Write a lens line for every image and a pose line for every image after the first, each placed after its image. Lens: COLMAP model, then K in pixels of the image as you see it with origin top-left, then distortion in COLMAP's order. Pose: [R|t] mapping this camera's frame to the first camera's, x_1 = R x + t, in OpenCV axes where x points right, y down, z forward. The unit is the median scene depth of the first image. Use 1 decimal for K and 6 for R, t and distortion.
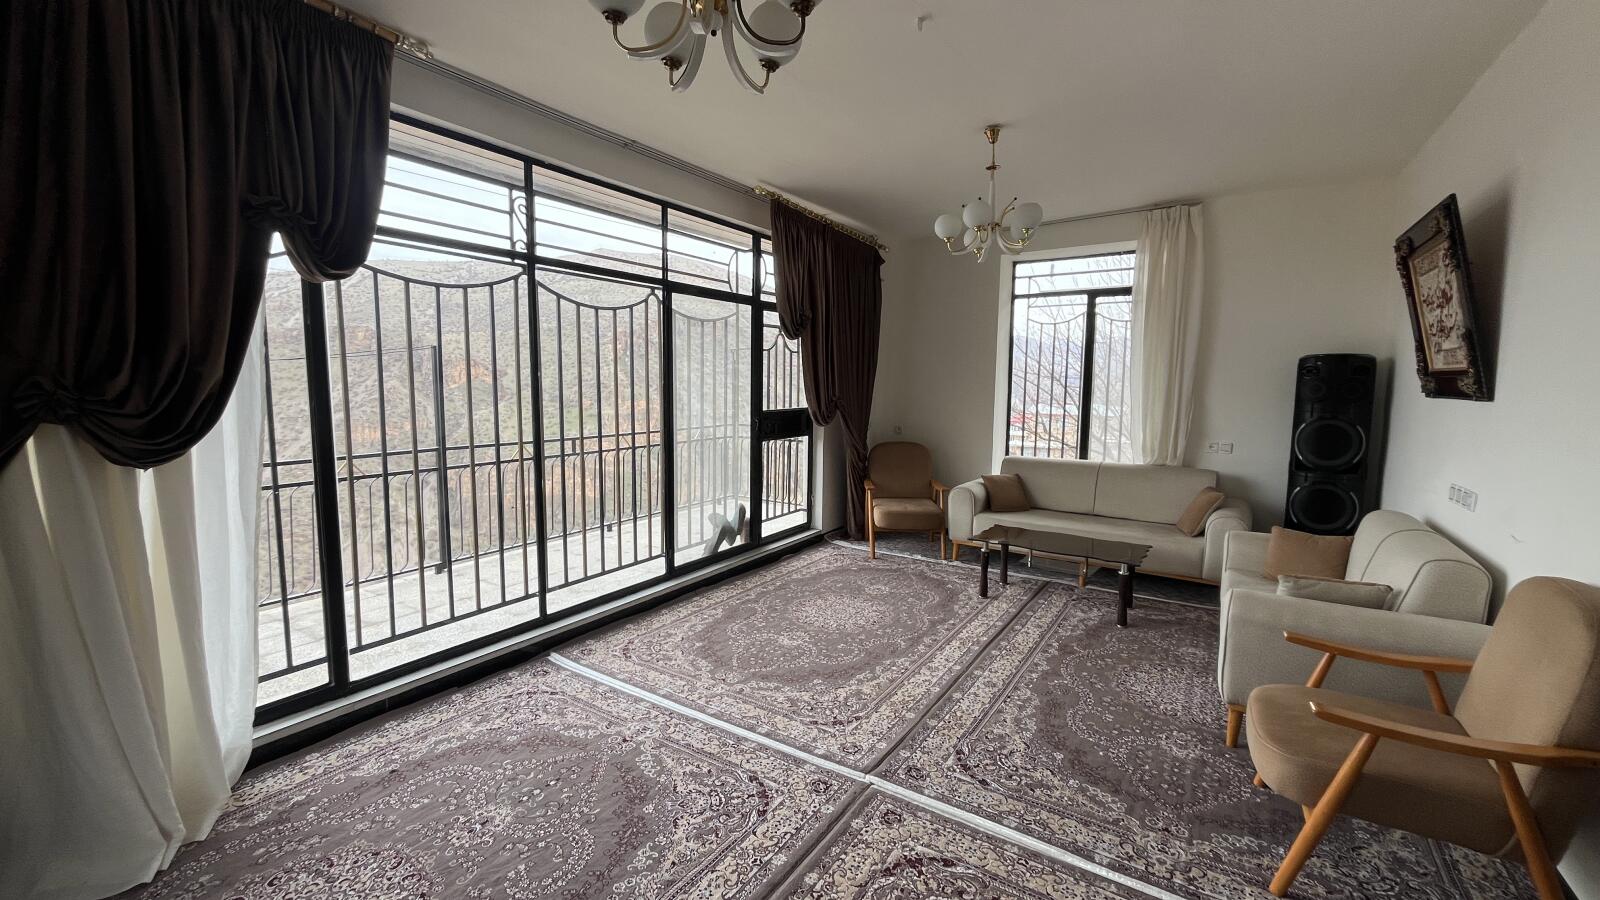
lens RADIAL K [[649.7, 0, 794.5], [0, 649.7, 447.4], [0, 0, 1]] dist [-0.006459, -0.000009]
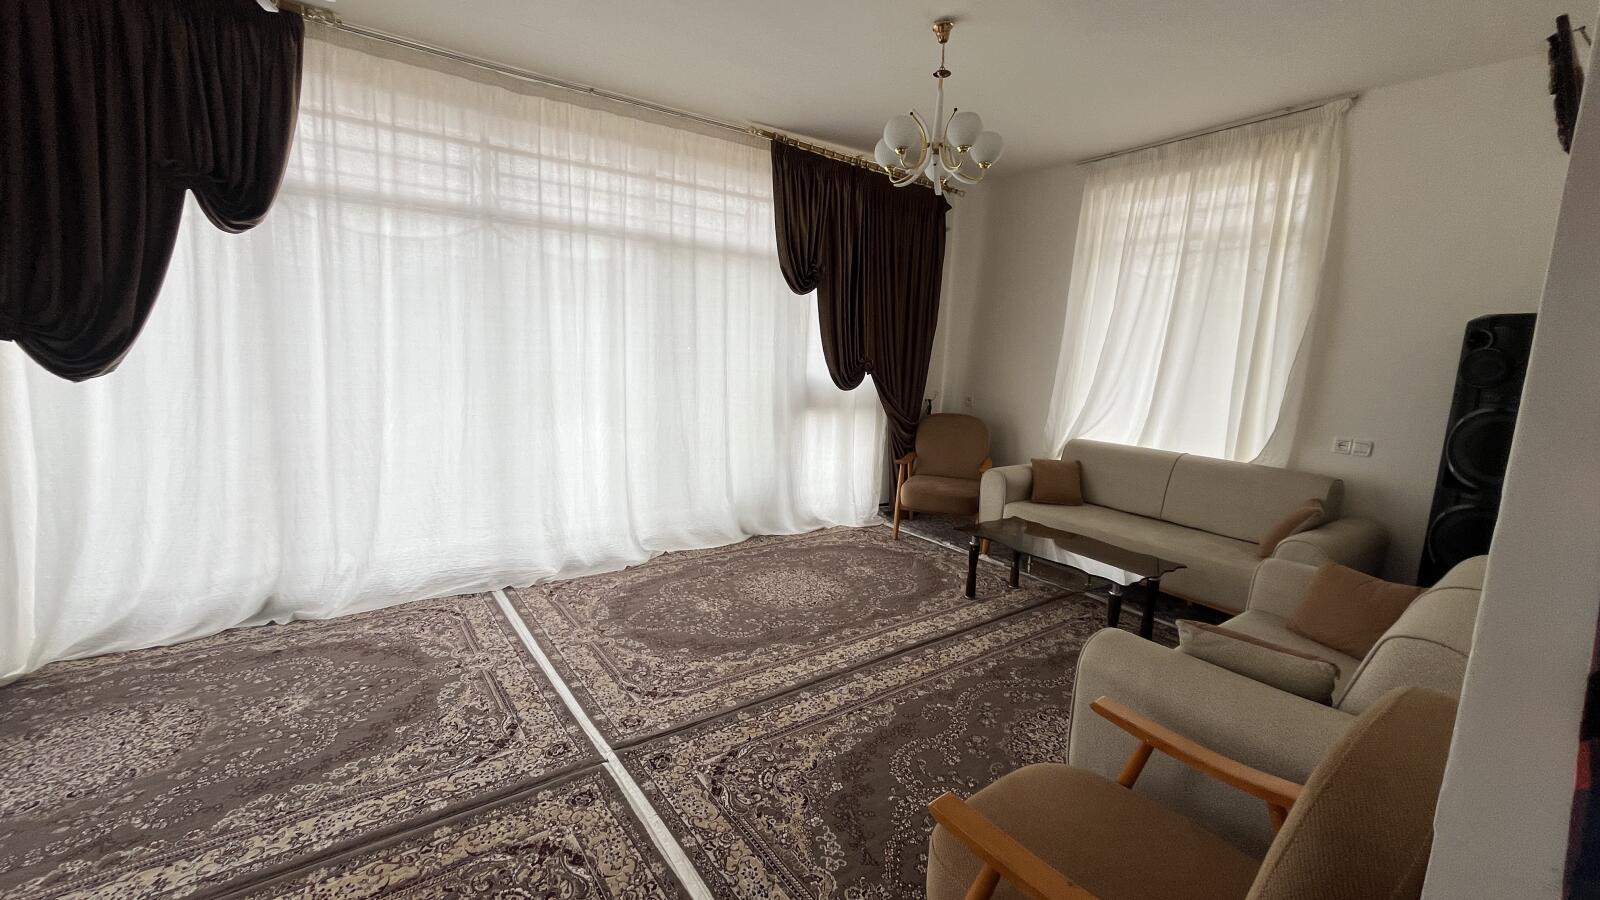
lens RADIAL K [[649.7, 0, 794.5], [0, 649.7, 447.4], [0, 0, 1]] dist [-0.006459, -0.000009]
pose [[0.936296, 0.081320, -0.341667, 0.462422], [-0.065418, 0.996181, 0.057832, -0.000127], [0.345065, -0.031797, 0.938040, 0.166822]]
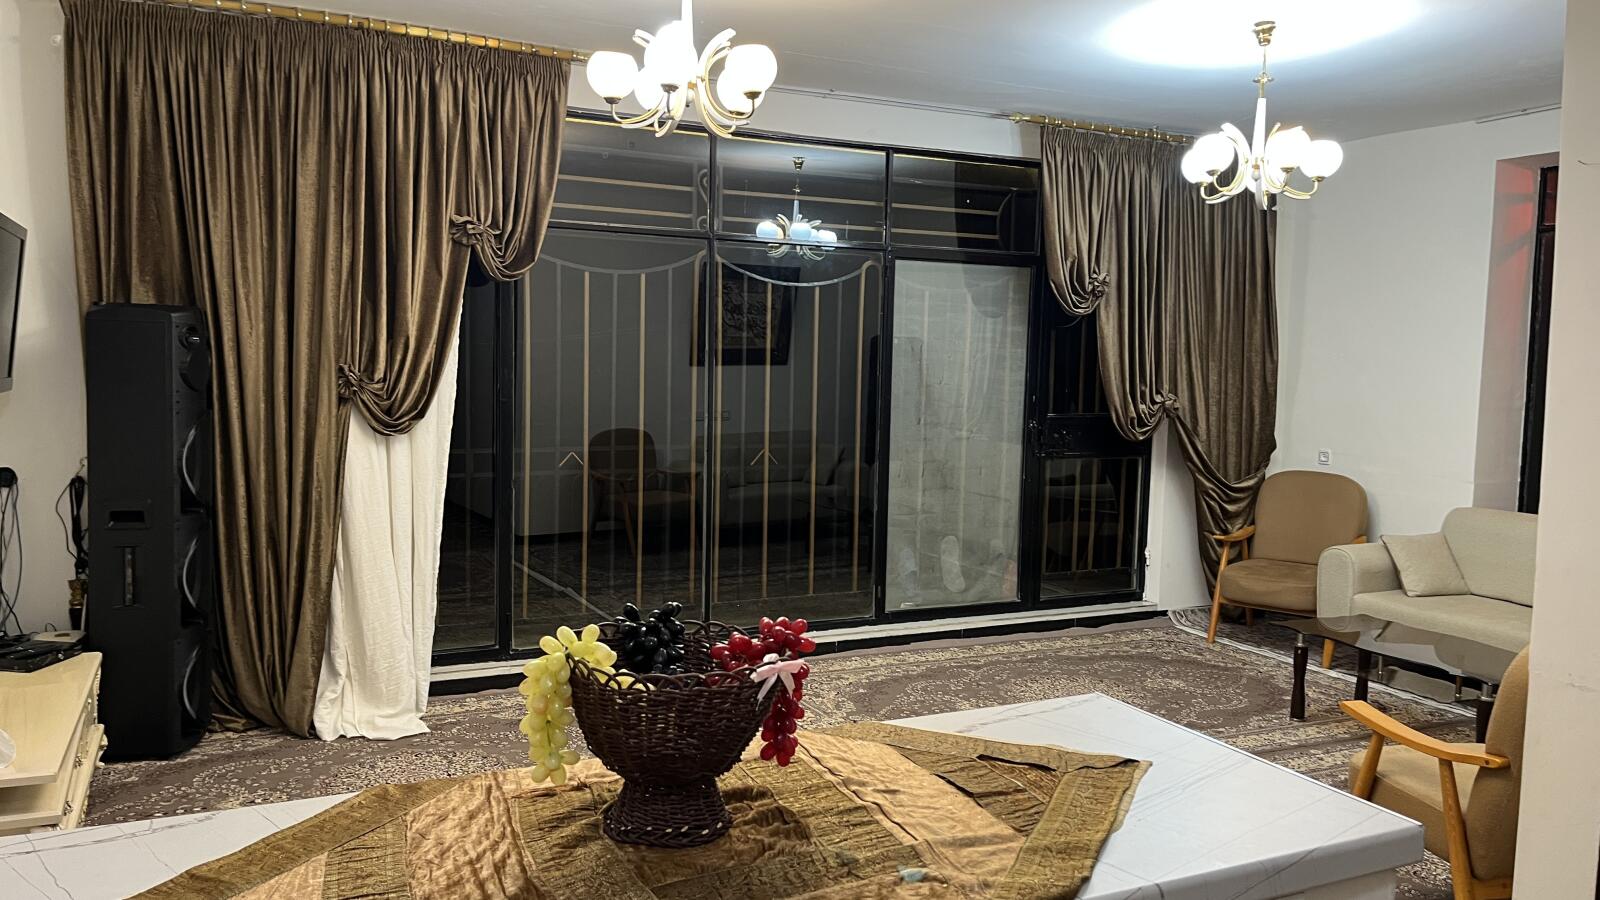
lens RADIAL K [[1241.7, 0, 778.9], [0, 1241.7, 444.6], [0, 0, 1]] dist [0.062374, -0.003680]
pose [[0.857230, 0.049535, -0.512546, 0.598407], [-0.067961, 0.997539, -0.017259, 0.028558], [0.510430, 0.049628, 0.858486, -0.455997]]
